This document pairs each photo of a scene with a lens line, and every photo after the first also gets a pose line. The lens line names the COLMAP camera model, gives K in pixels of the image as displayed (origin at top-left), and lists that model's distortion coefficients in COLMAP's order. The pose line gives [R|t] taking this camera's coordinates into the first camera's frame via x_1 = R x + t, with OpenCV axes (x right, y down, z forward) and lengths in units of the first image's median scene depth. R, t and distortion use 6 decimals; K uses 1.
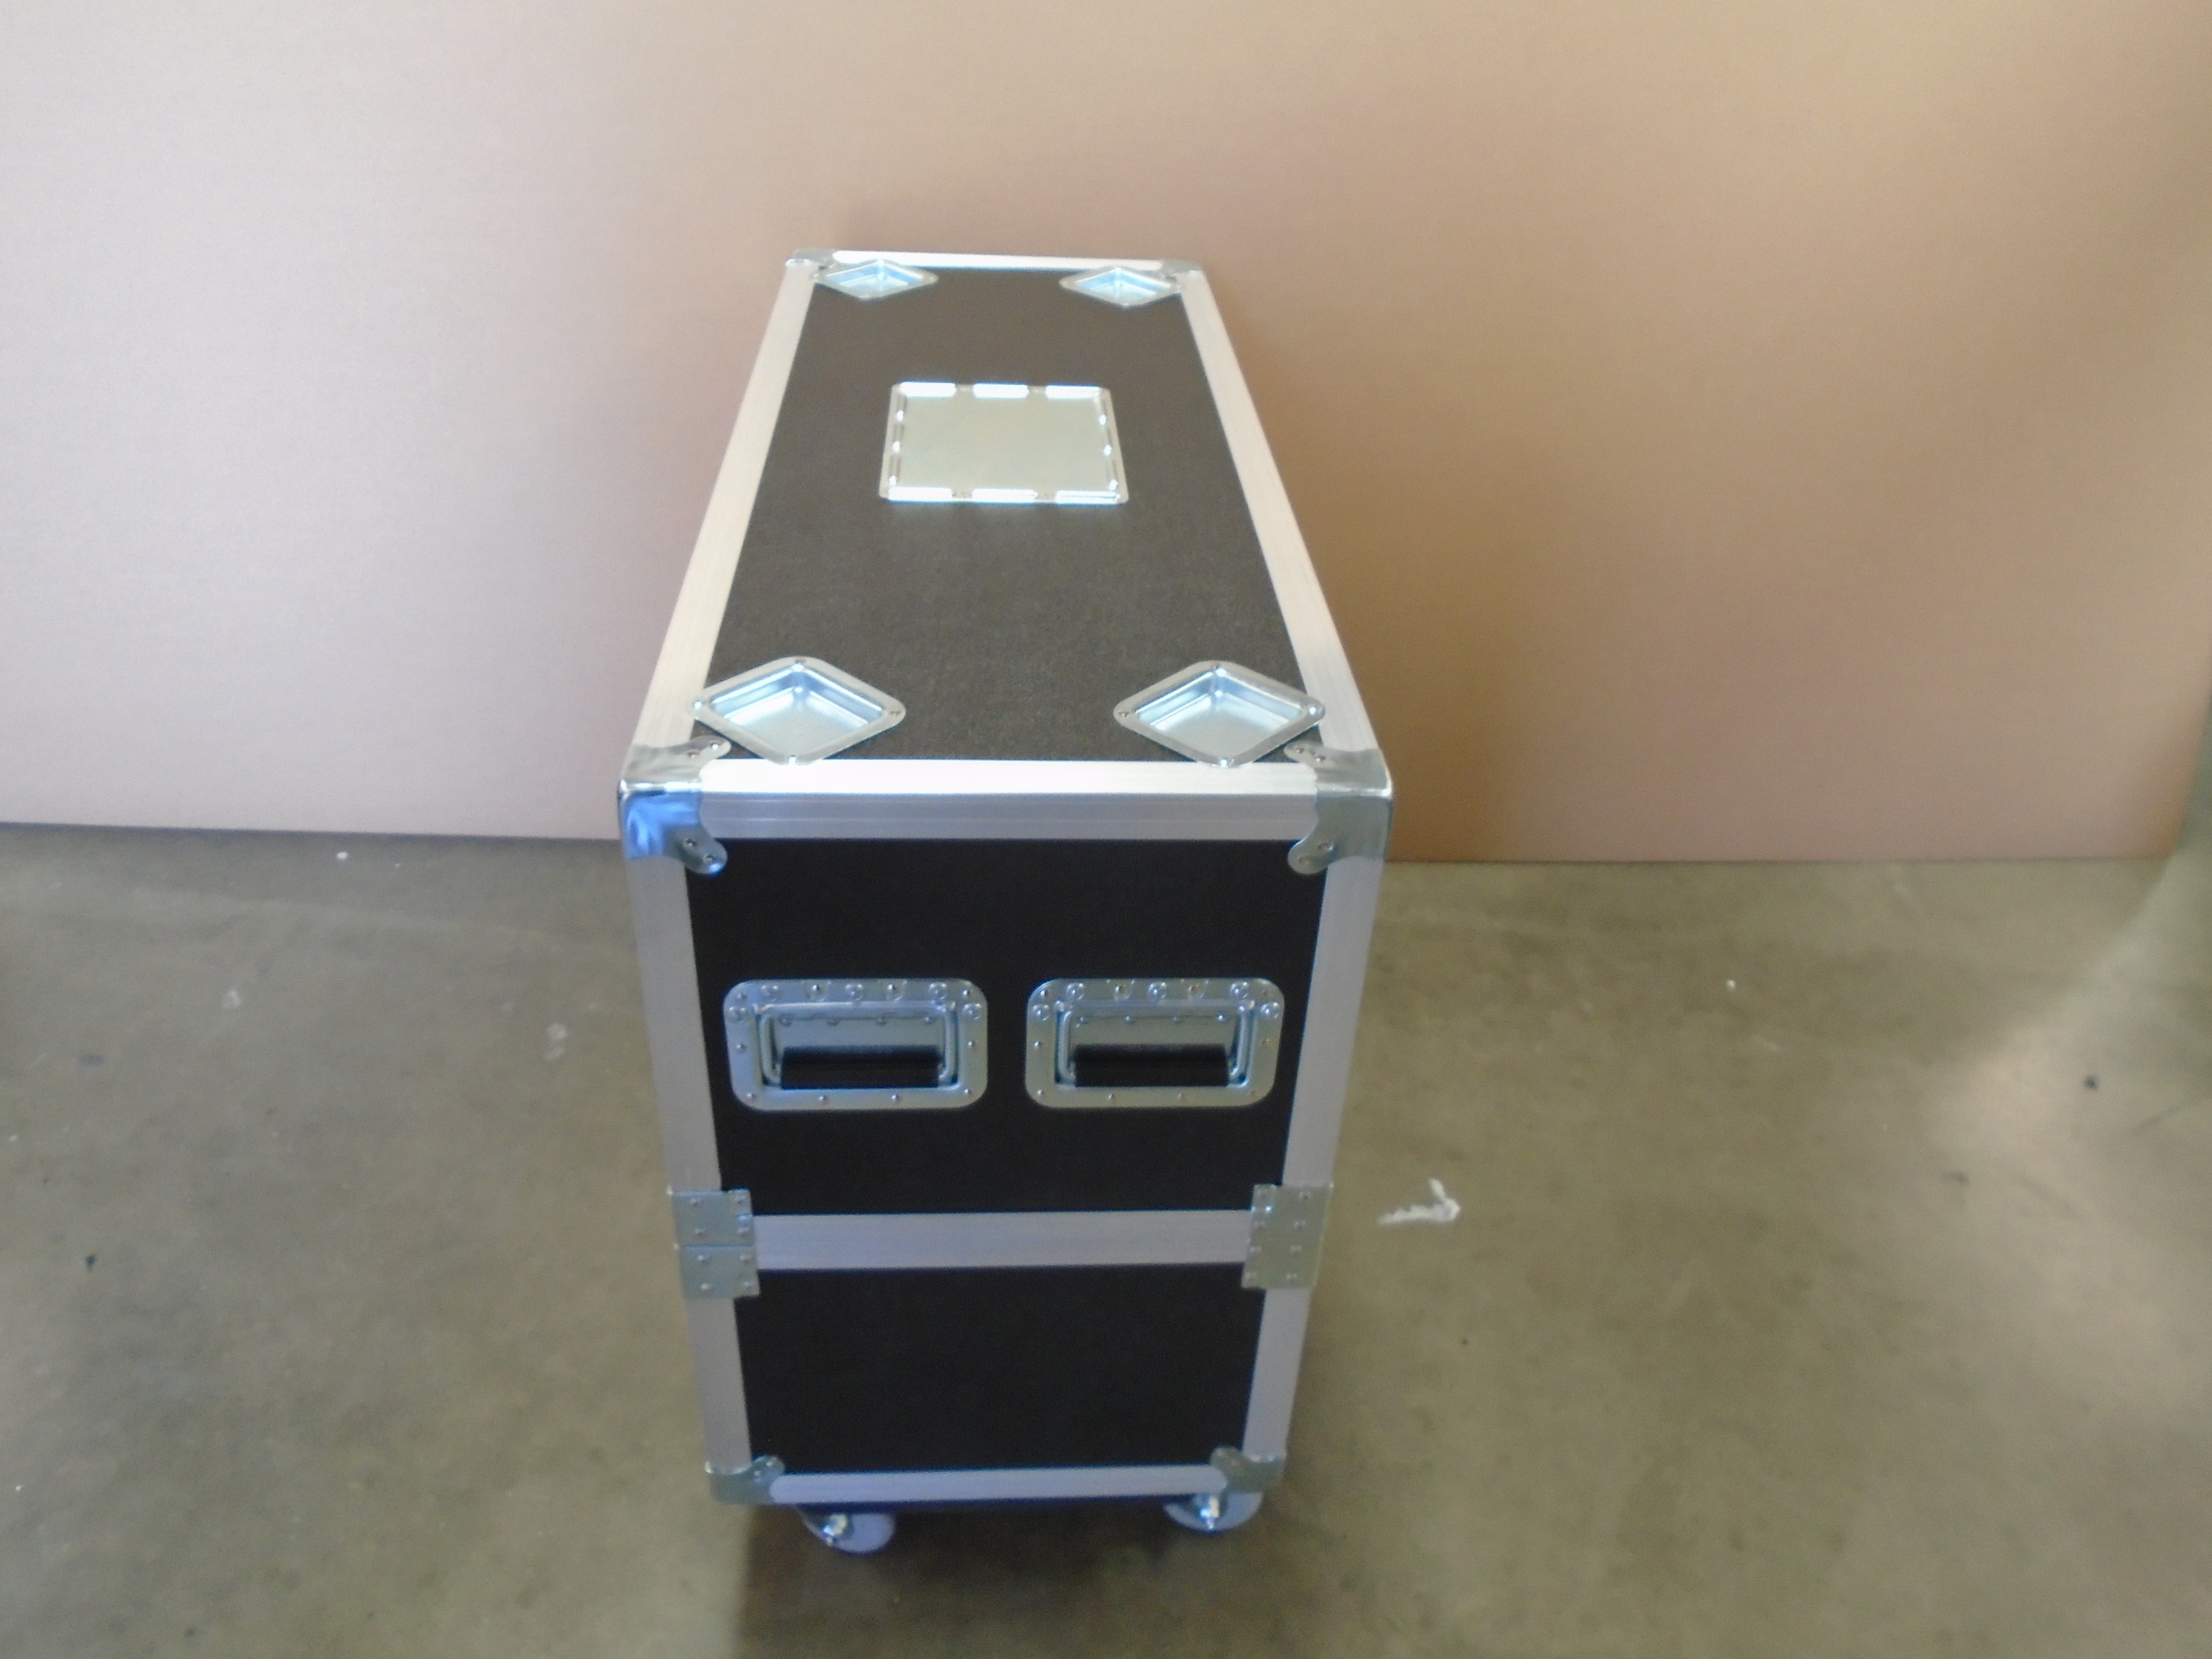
lens RADIAL K [[1710.4, 0, 1105.6], [0, 1710.4, 840.9], [0, 0, 1]] dist [-0.018137, 0.000404]
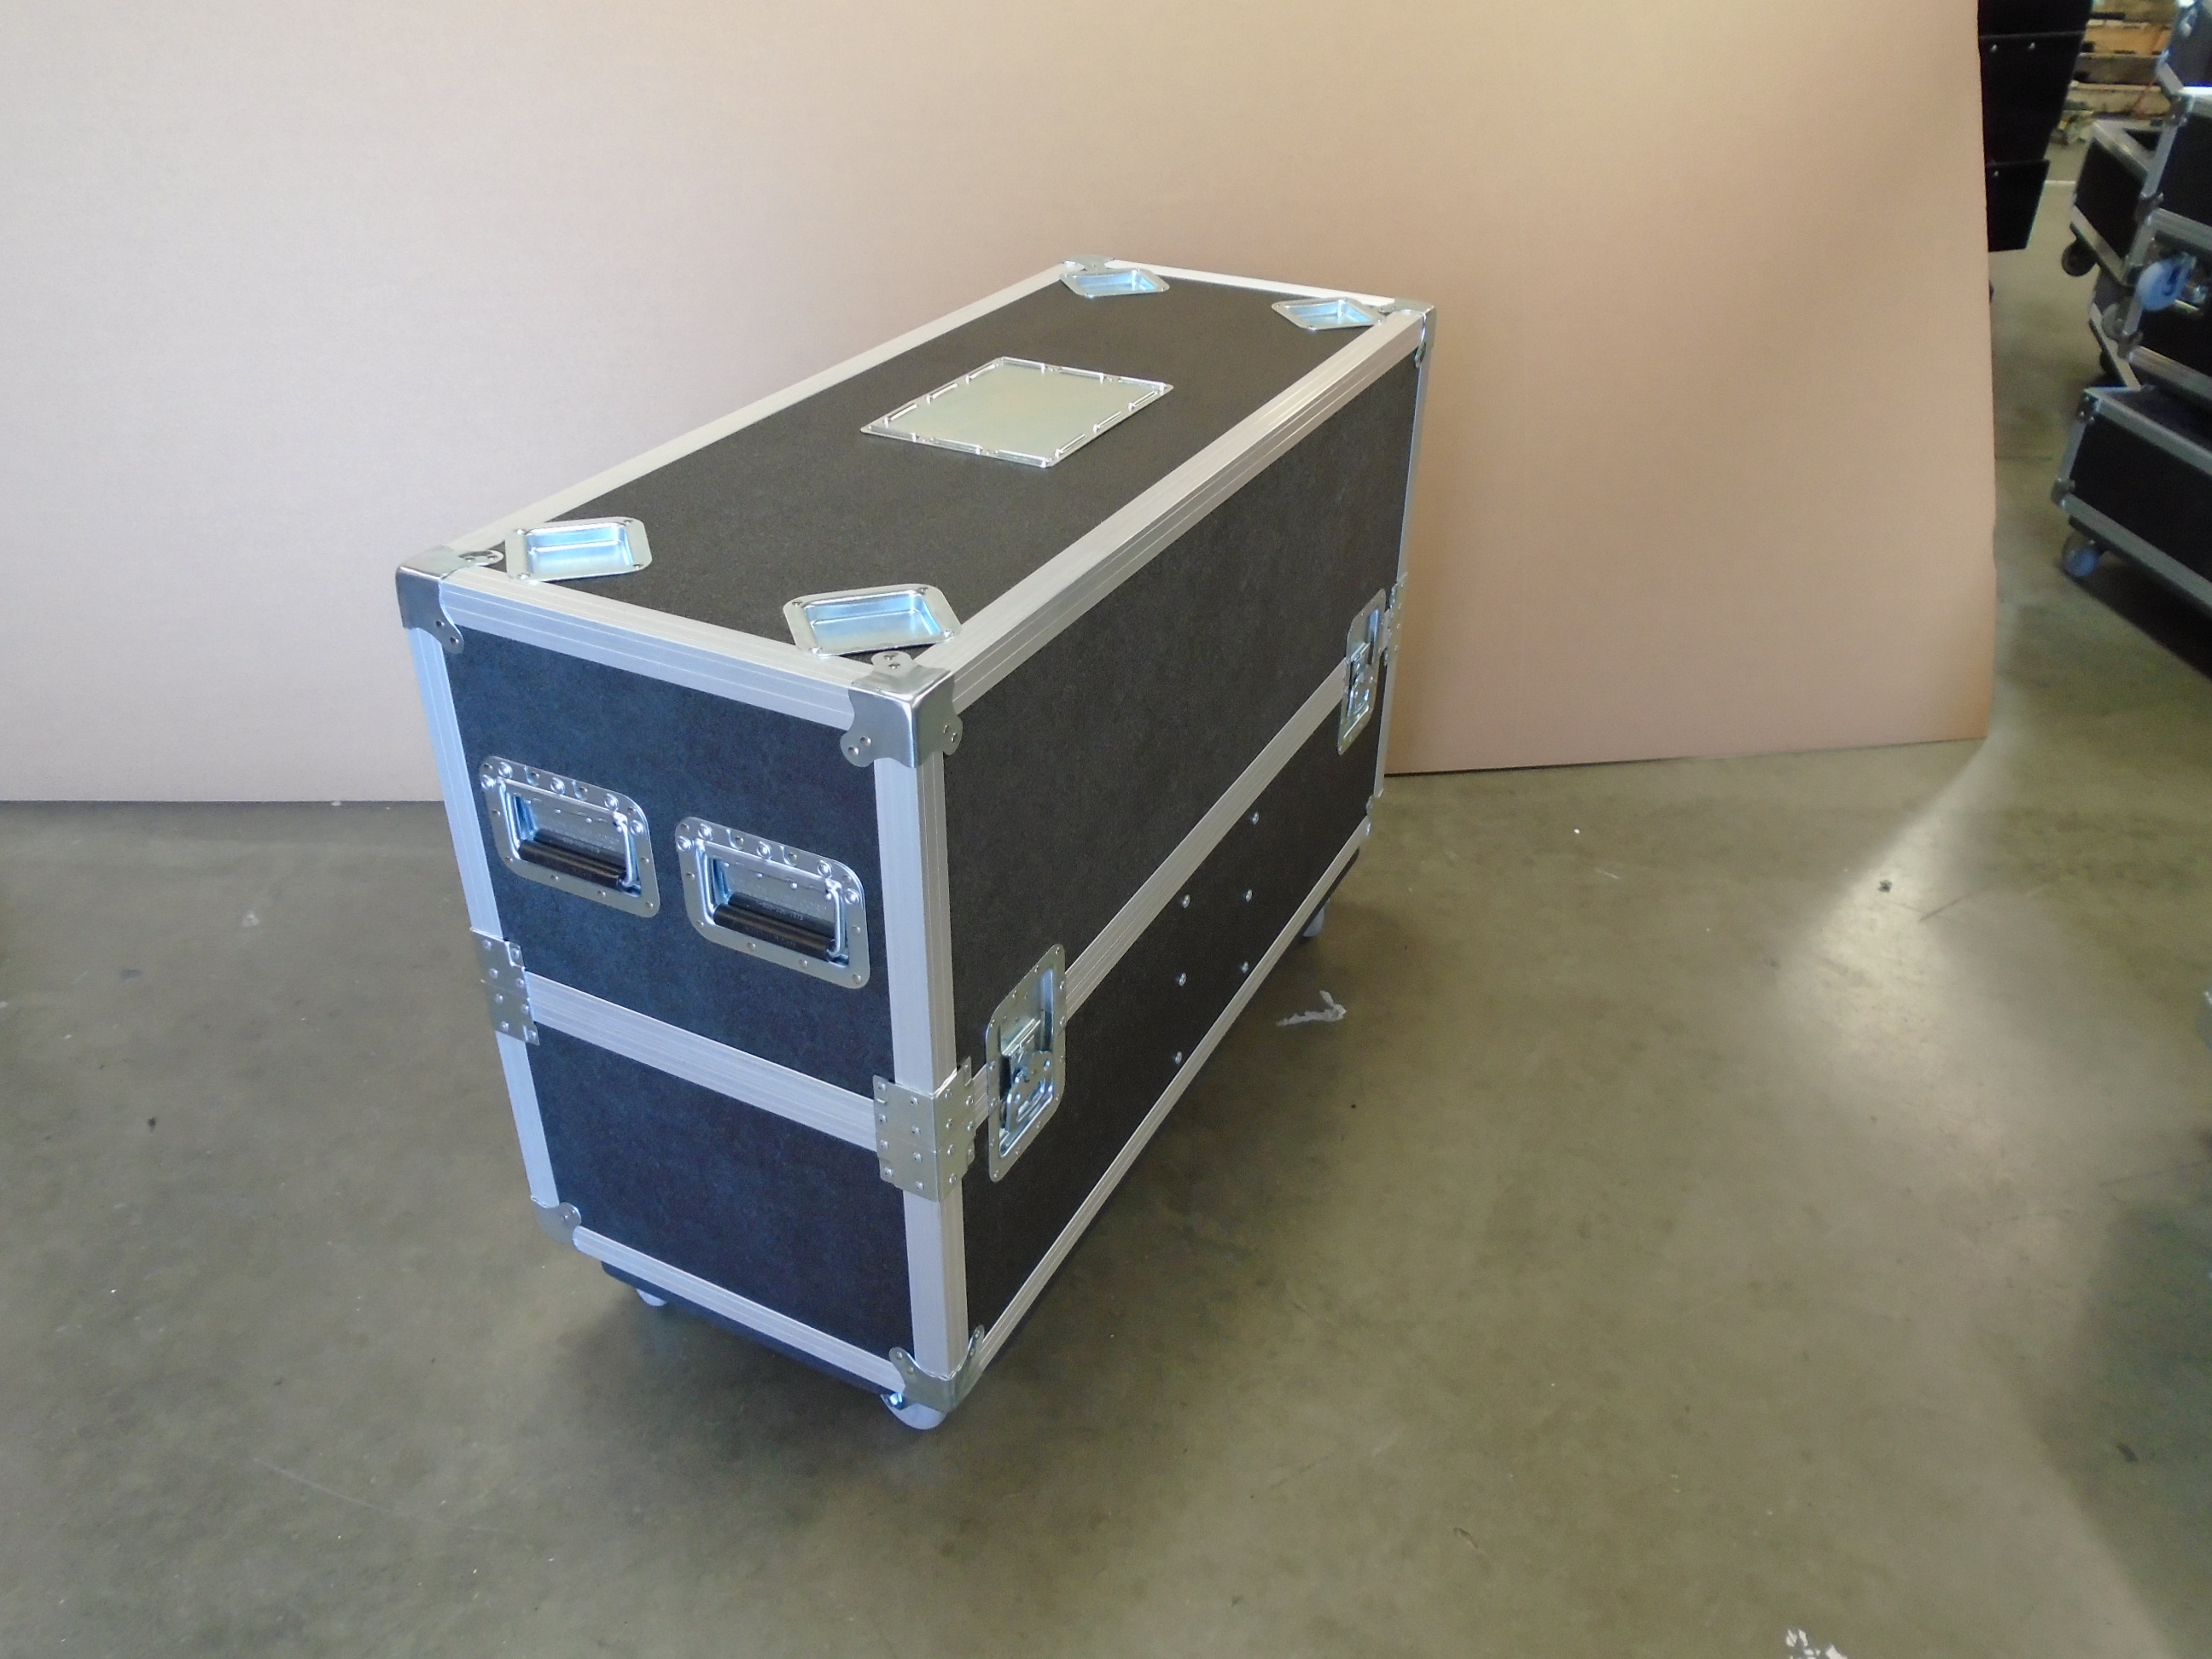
lens RADIAL K [[1710.4, 0, 1117.2], [0, 1710.4, 817.9], [0, 0, 1]] dist [-0.018137, 0.000404]
pose [[0.861929, 0.235421, -0.449060, 0.694475], [-0.264560, 0.964367, -0.002227, 0.008747], [0.432534, 0.120723, 0.893499, 0.094199]]
